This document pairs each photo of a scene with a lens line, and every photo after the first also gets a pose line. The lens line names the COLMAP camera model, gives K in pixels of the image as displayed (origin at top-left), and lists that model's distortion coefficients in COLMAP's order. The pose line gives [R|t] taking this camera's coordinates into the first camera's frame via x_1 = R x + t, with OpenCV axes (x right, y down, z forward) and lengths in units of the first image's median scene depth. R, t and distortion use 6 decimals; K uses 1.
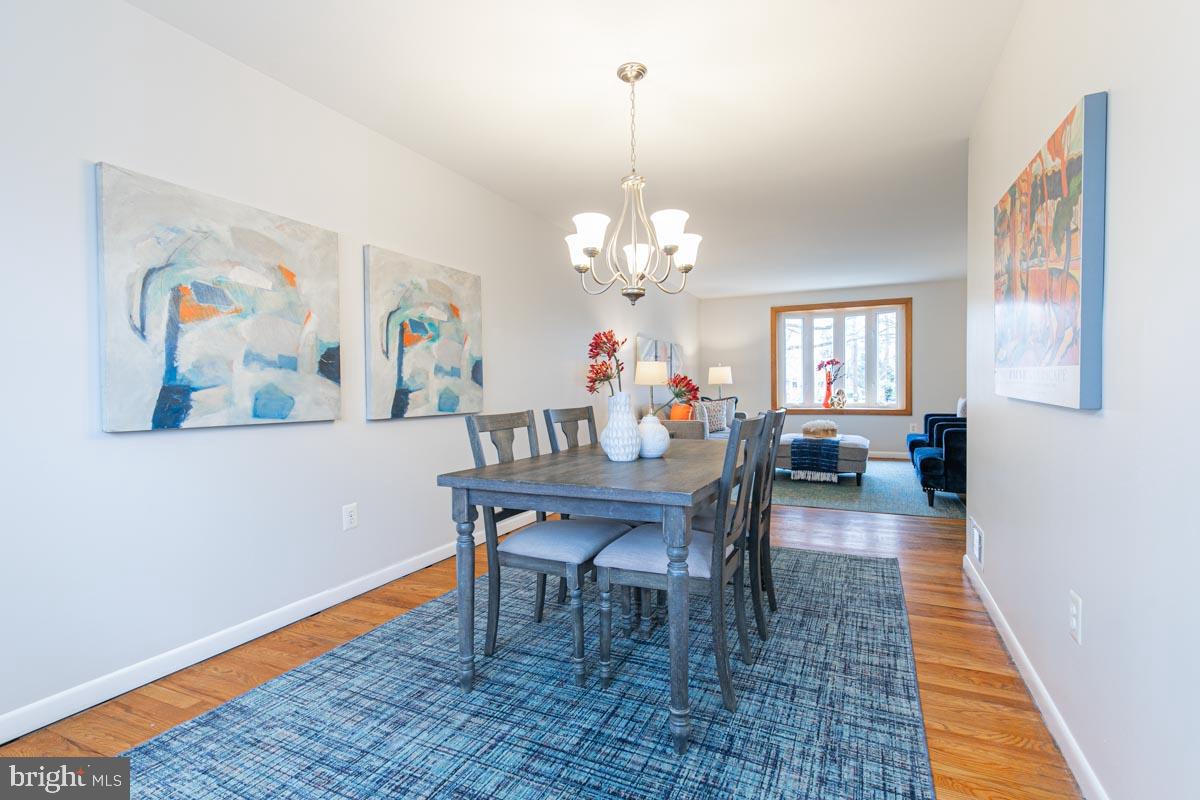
lens RADIAL K [[553.0, 0, 618.0], [0, 553.0, 395.3], [0, 0, 1]] dist [0.000038, -0.000504]
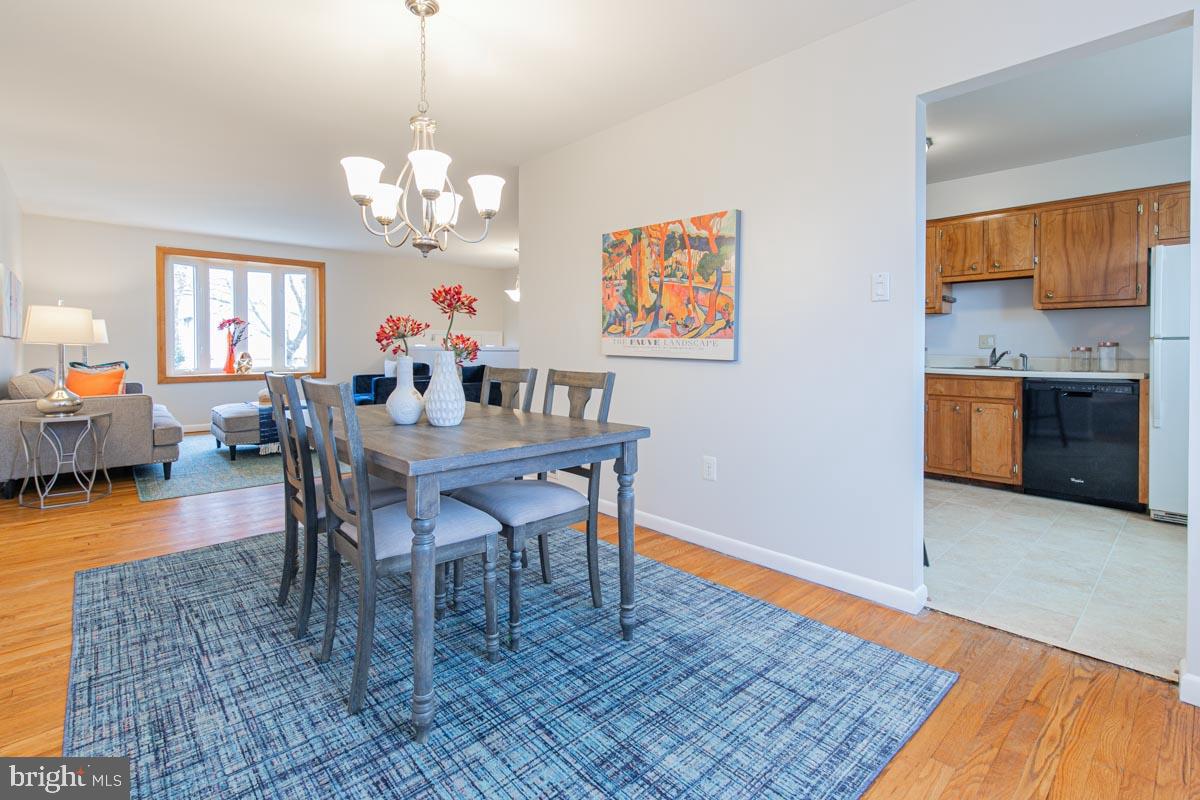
lens RADIAL K [[553.0, 0, 618.9], [0, 553.0, 345.4], [0, 0, 1]] dist [0.000038, -0.000504]
pose [[0.384552, 0.012198, 0.923023, -0.568543], [0.010190, 0.999796, -0.017458, 0.000437], [-0.923047, 0.016119, 0.384349, 0.282684]]
